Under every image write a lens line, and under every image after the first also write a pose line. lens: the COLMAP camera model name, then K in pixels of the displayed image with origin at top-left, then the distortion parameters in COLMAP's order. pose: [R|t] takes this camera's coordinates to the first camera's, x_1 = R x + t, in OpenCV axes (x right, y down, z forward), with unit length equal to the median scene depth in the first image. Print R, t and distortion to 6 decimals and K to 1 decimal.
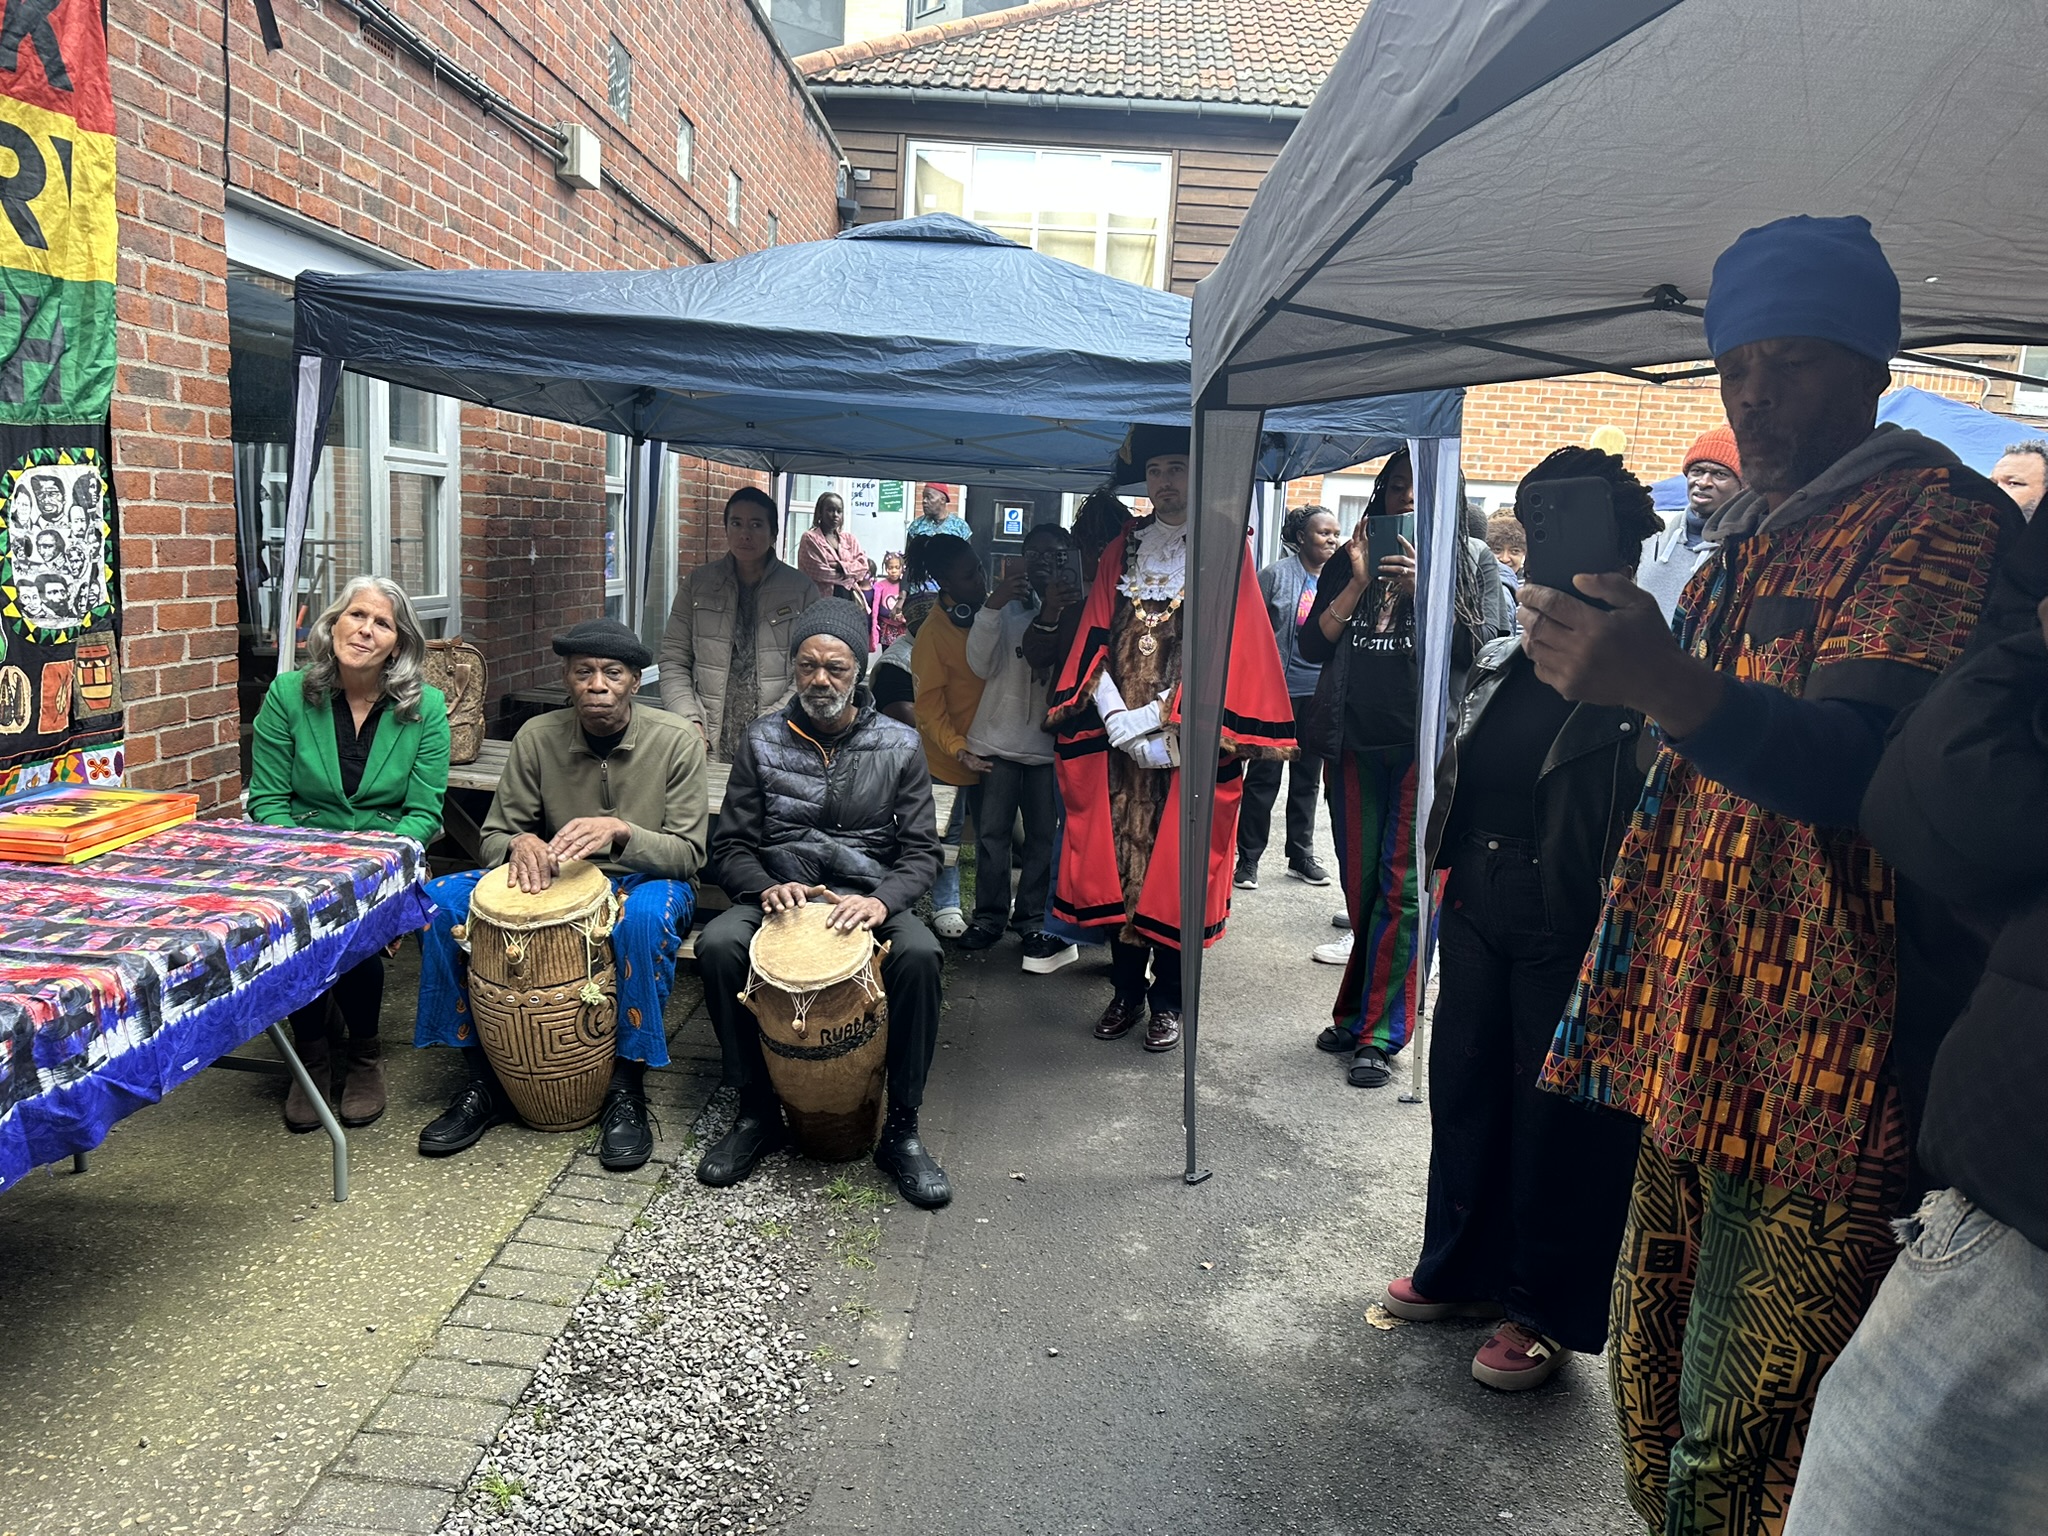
lens RADIAL K [[1420.8, 0, 1021.1], [0, 1420.8, 770.6], [0, 0, 1]] dist [0.027508, -0.016205]
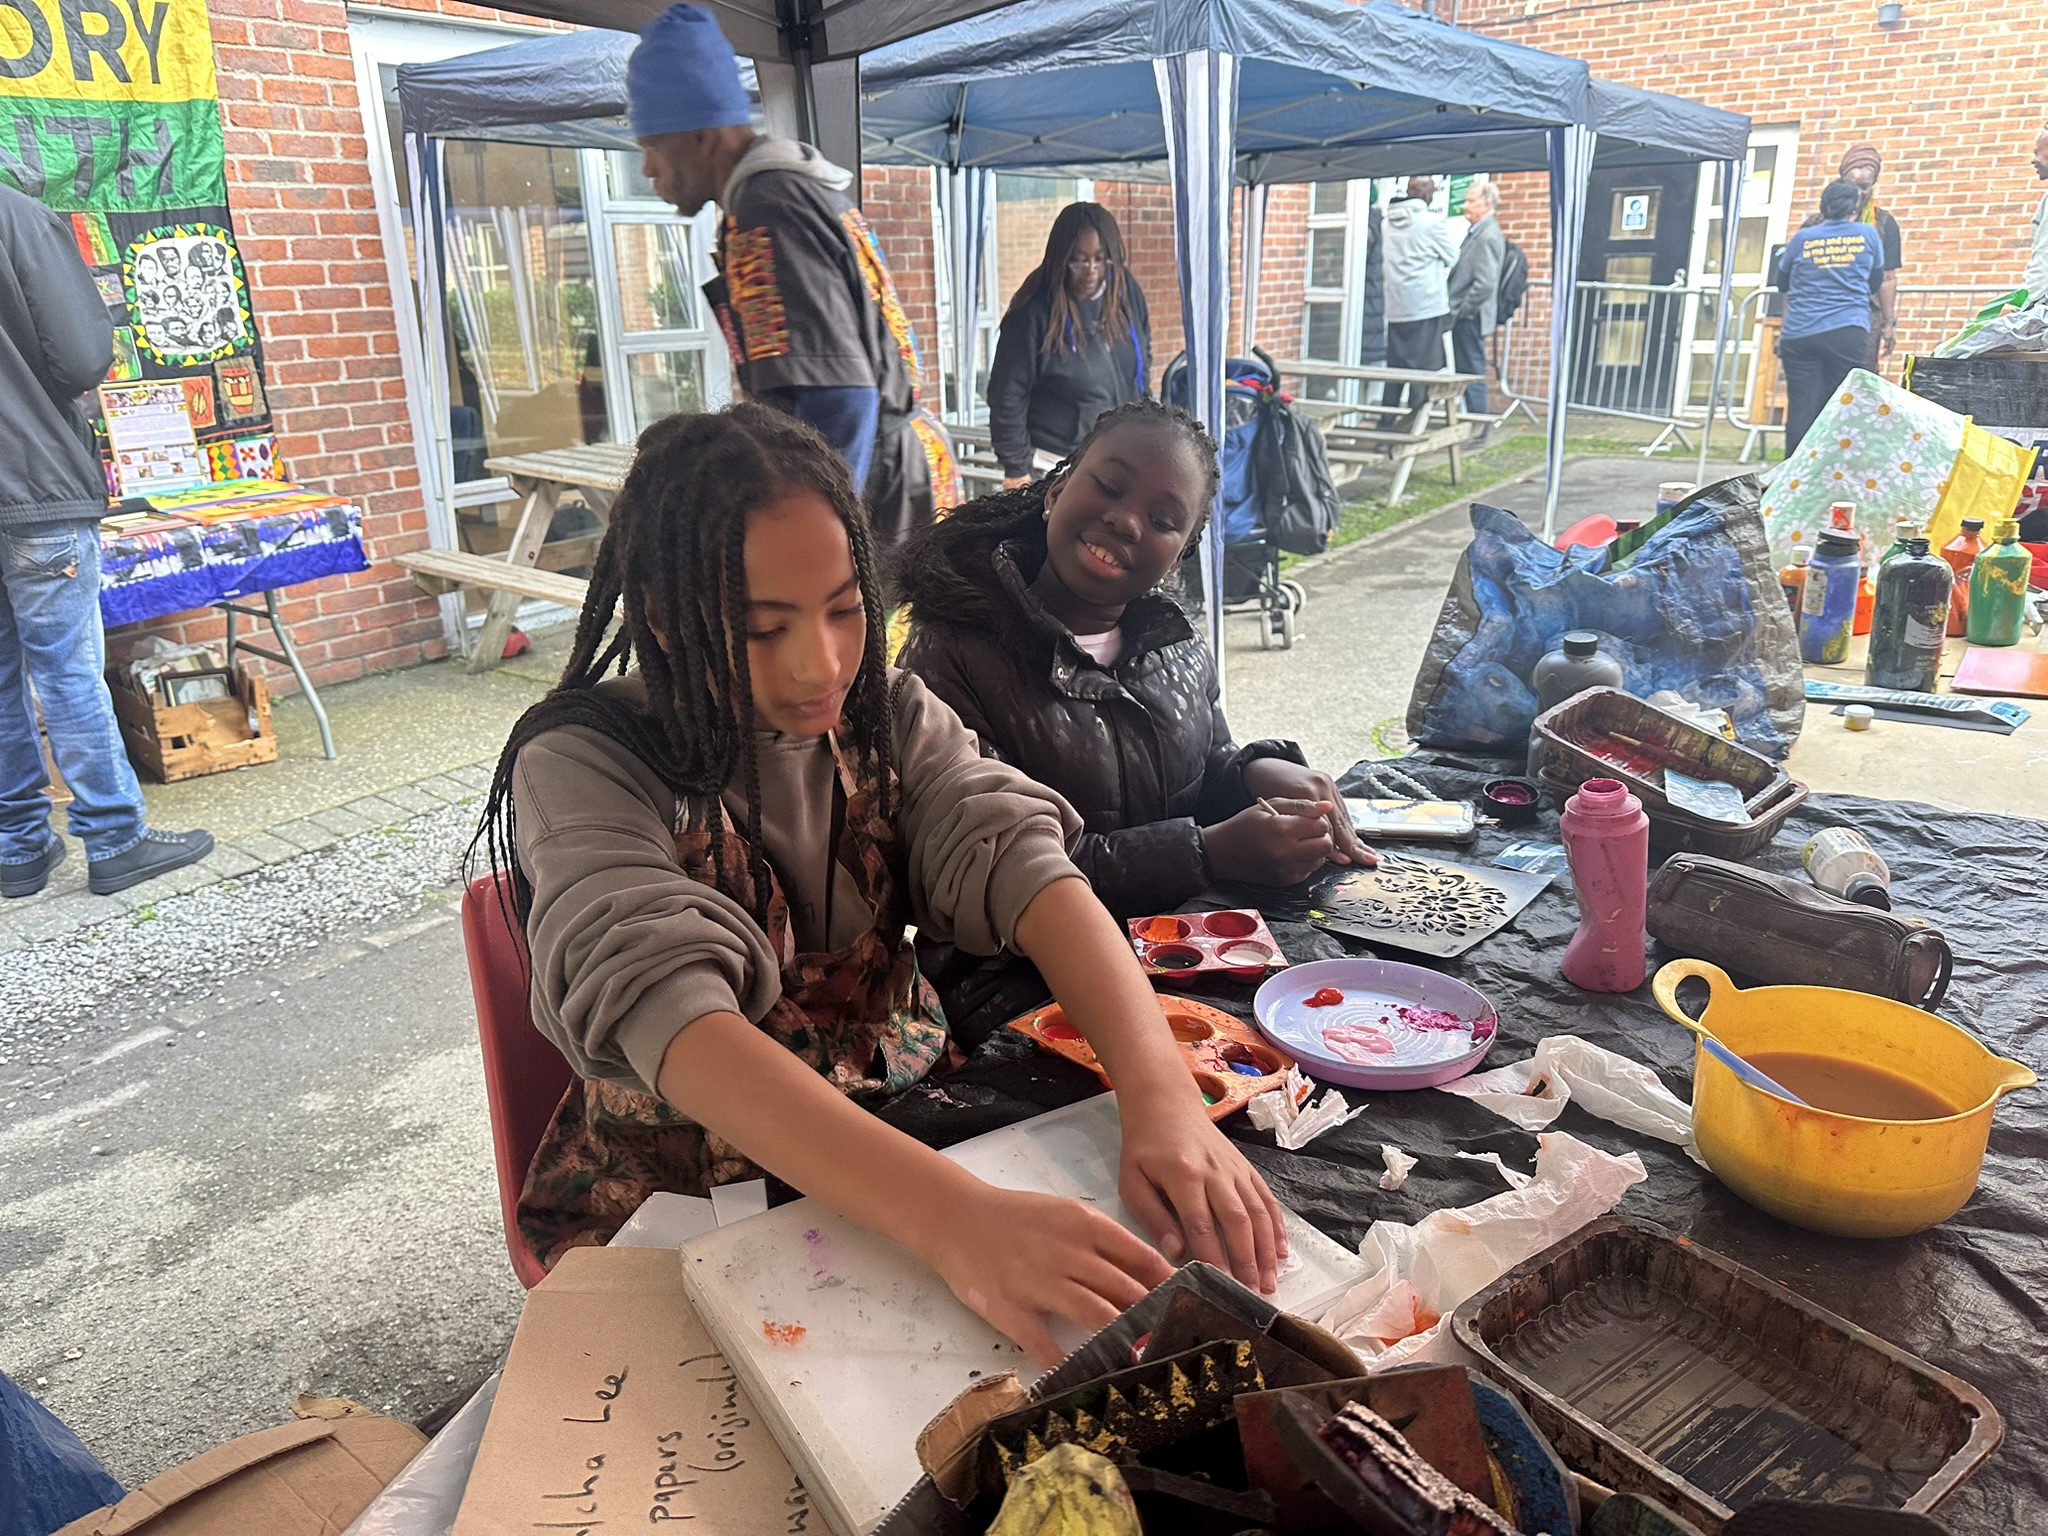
lens RADIAL K [[1420.8, 0, 1023.7], [0, 1420.8, 758.6], [0, 0, 1]] dist [0.027508, -0.016205]
pose [[0.820298, 0.107415, -0.561759, 0.877213], [-0.016967, 0.986343, 0.163825, 0.052861], [0.571684, -0.124854, 0.810918, 0.237114]]
